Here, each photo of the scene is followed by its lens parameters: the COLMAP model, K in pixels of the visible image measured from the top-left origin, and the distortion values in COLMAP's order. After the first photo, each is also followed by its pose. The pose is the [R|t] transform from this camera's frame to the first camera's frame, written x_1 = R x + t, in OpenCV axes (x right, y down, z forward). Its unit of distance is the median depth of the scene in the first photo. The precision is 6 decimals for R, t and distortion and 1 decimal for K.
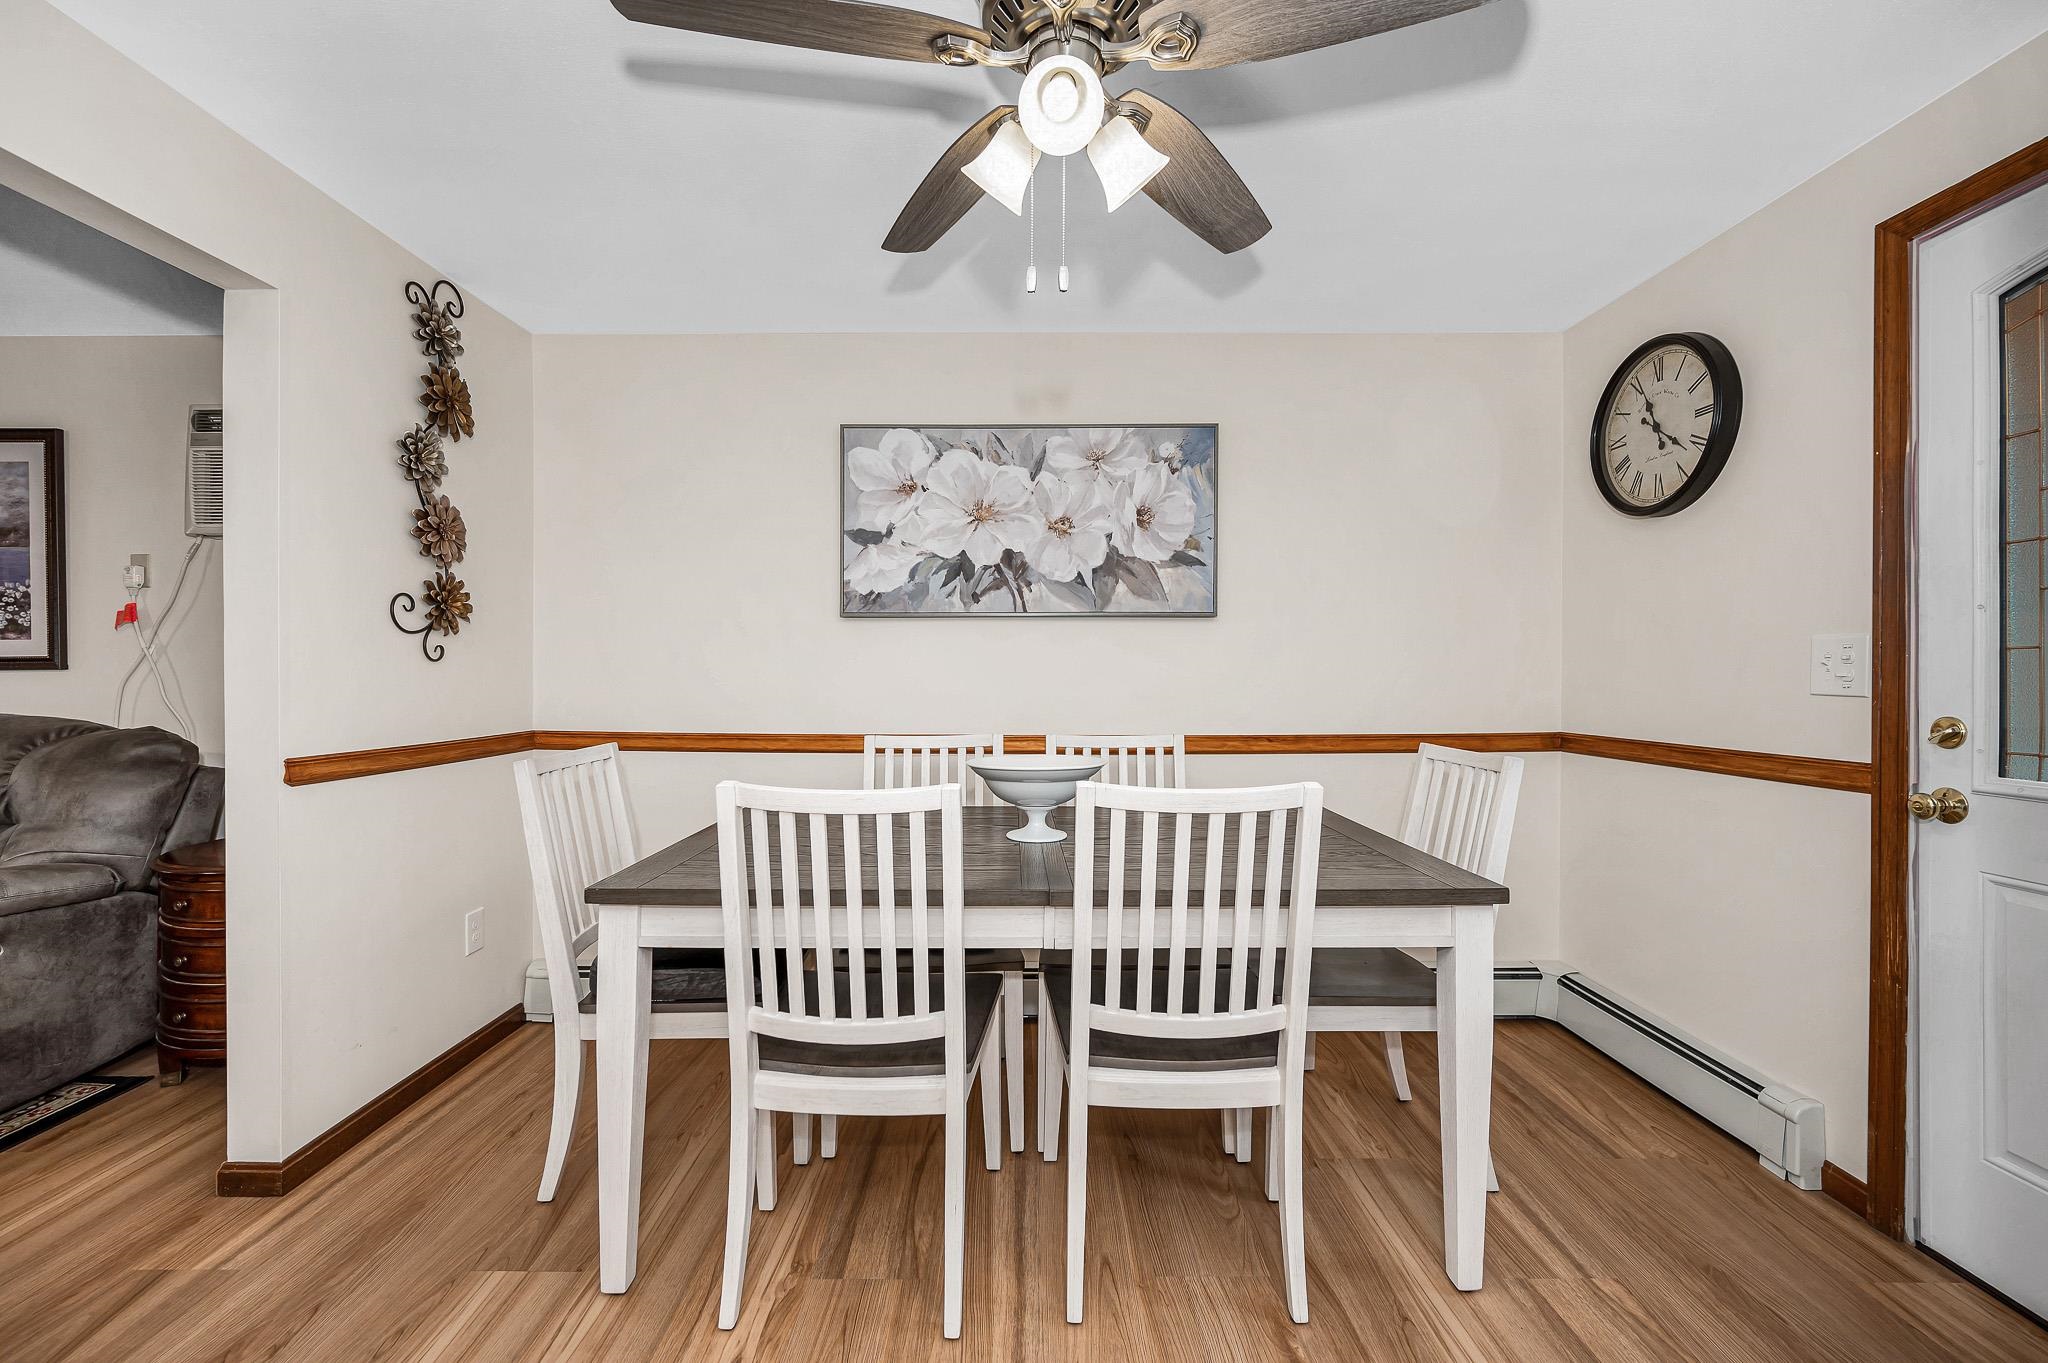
lens RADIAL K [[839.6, 0, 1065.2], [0, 839.6, 675.0], [0, 0, 1]] dist [-0.000505, -0.000183]
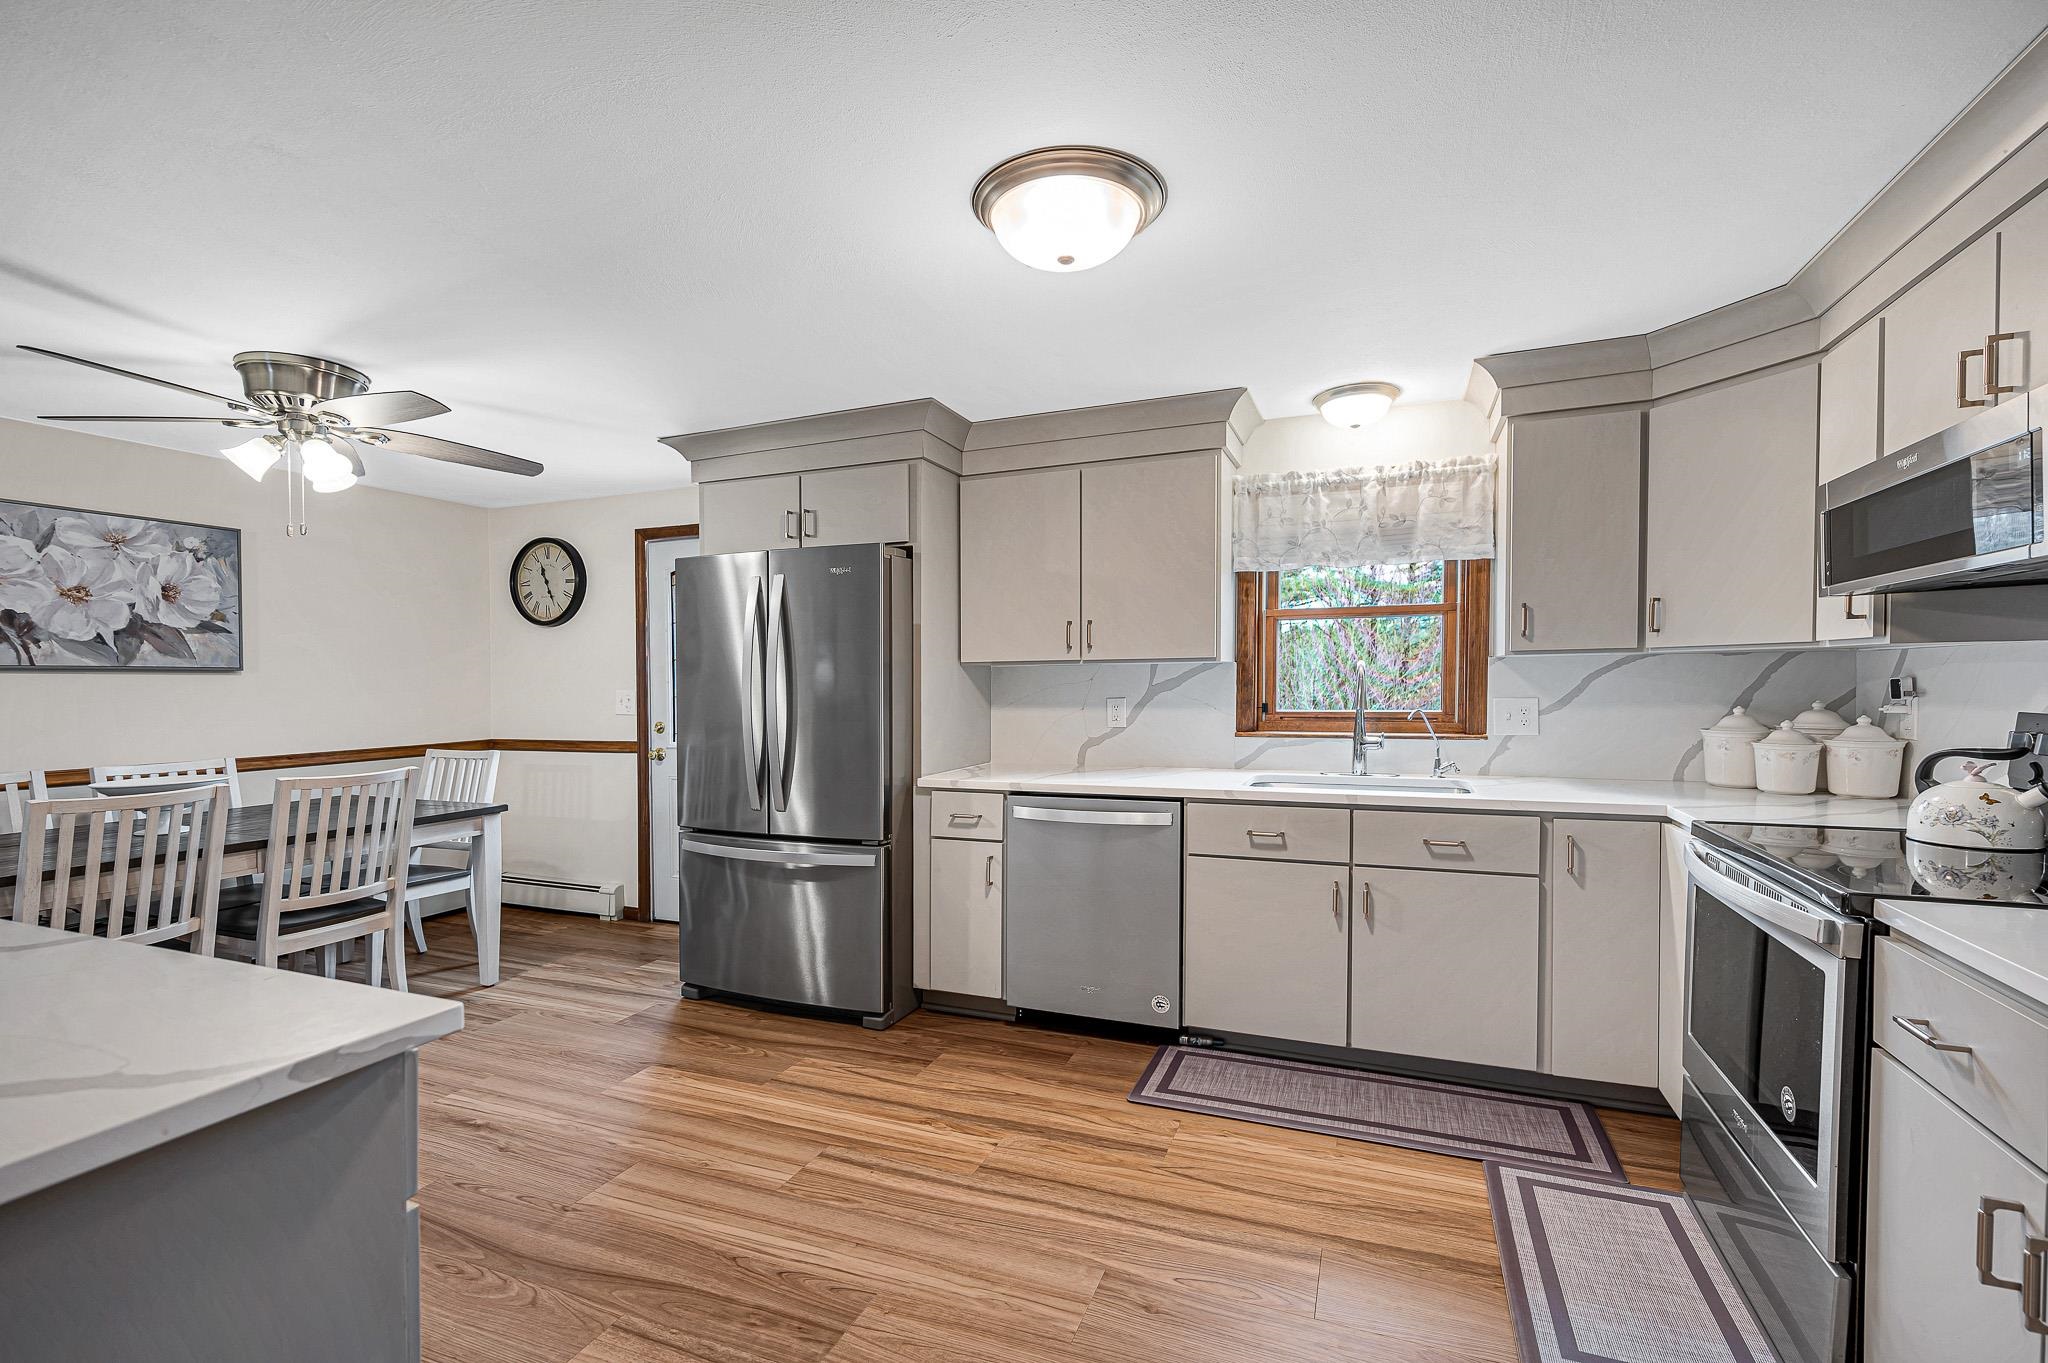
lens RADIAL K [[824.0, 0, 1063.3], [0, 824.0, 703.9], [0, 0, 1]] dist [0.000026, -0.000322]
pose [[0.340866, -0.025795, 0.939758, -0.628333], [0.007160, 0.999666, 0.024842, -0.040302], [-0.940085, -0.001739, 0.340937, -0.712933]]
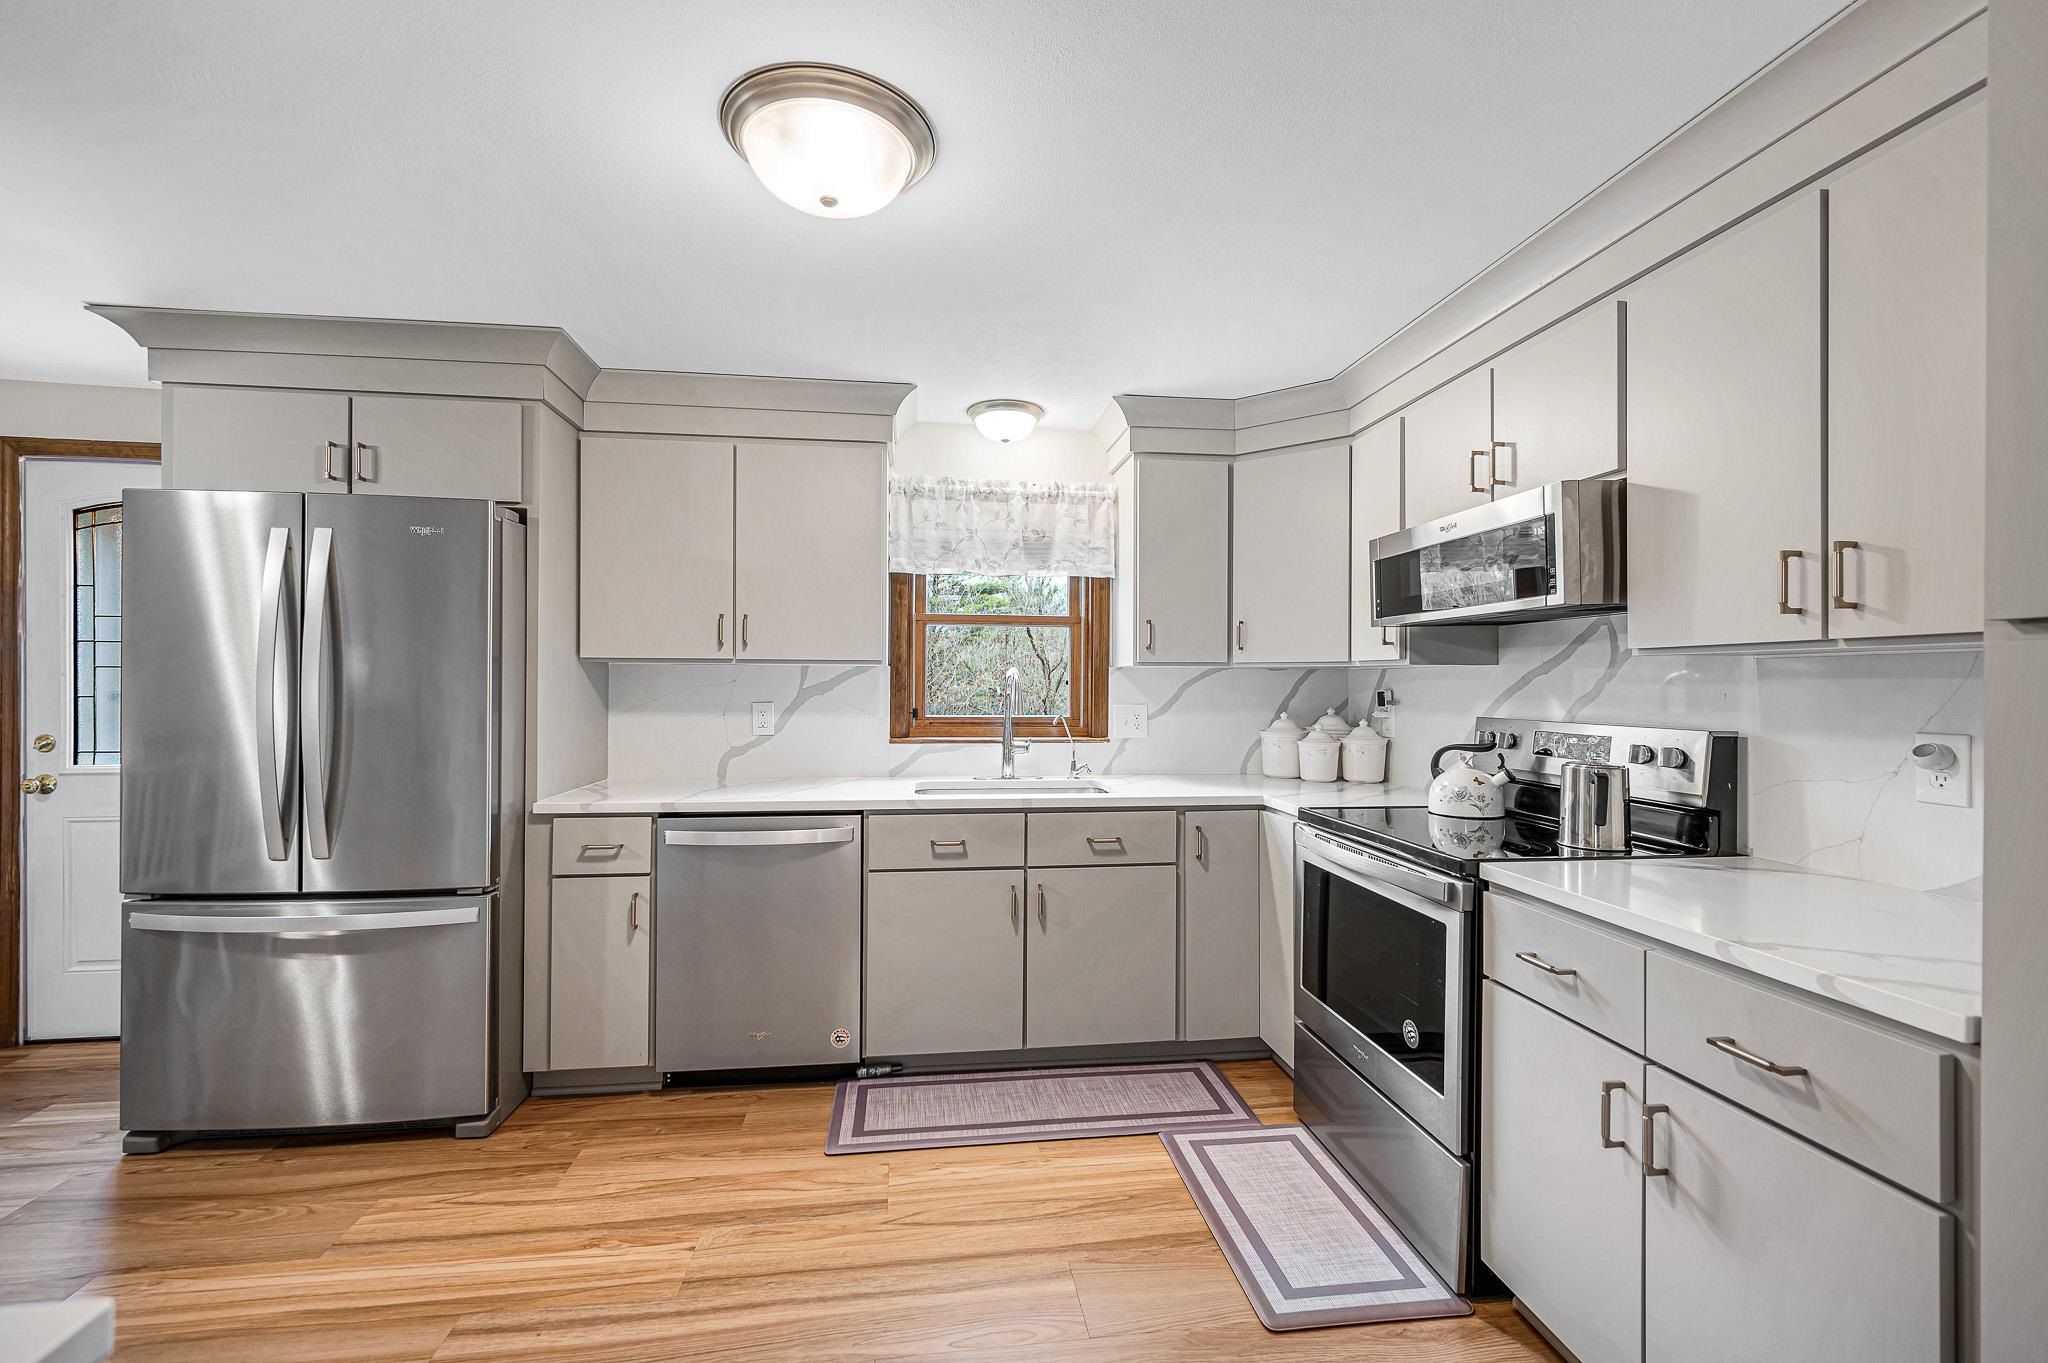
lens RADIAL K [[839.6, 0, 1025.4], [0, 839.6, 691.8], [0, 0, 1]] dist [-0.000505, -0.000183]
pose [[-0.119012, -0.006520, 0.992871, -0.594717], [-0.007449, 0.999956, 0.005674, -0.041291], [-0.992865, -0.006720, -0.119056, -0.528314]]
